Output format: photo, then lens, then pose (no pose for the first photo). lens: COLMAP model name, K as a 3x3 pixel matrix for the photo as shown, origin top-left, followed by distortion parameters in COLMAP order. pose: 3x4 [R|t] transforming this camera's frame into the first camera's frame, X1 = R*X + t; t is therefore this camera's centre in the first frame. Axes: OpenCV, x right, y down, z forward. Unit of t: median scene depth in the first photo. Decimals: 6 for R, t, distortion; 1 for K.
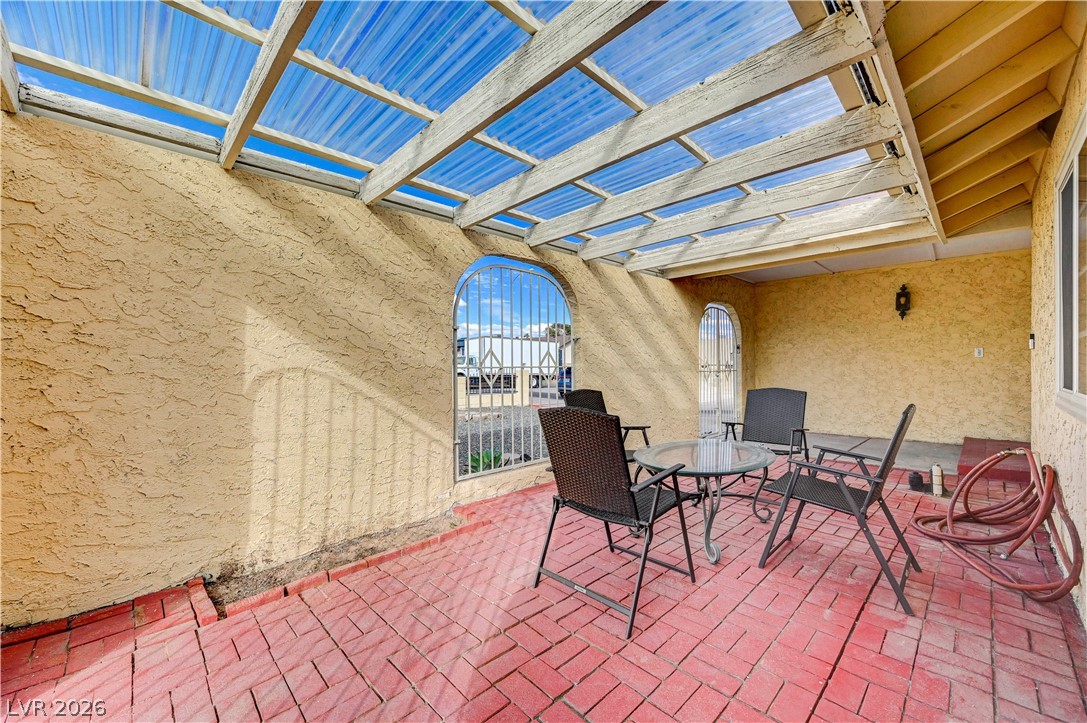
lens RADIAL K [[429.8, 0, 571.8], [0, 429.8, 371.3], [0, 0, 1]] dist [-0.005132, 0.002320]
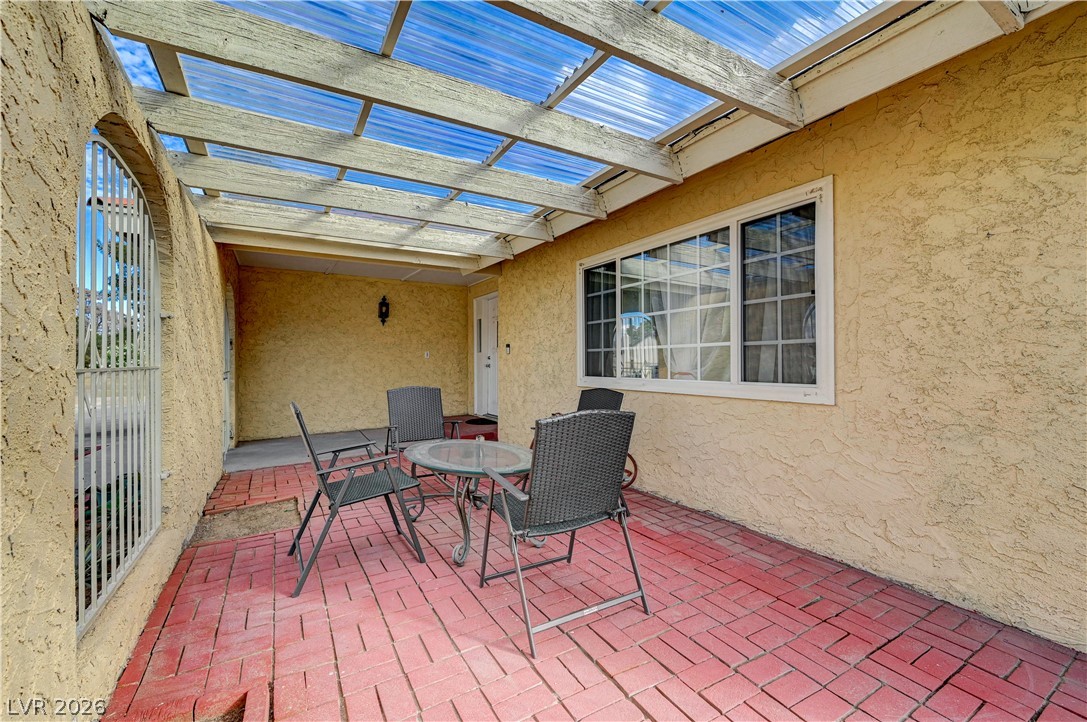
lens RADIAL K [[440.9, 0, 542.0], [0, 440.9, 357.6], [0, 0, 1]] dist [0.001787, 0.000388]
pose [[0.270658, 0.012116, 0.962599, -0.275388], [0.016940, 0.999706, -0.017346, -0.003867], [-0.962526, 0.021002, 0.270374, 0.253390]]
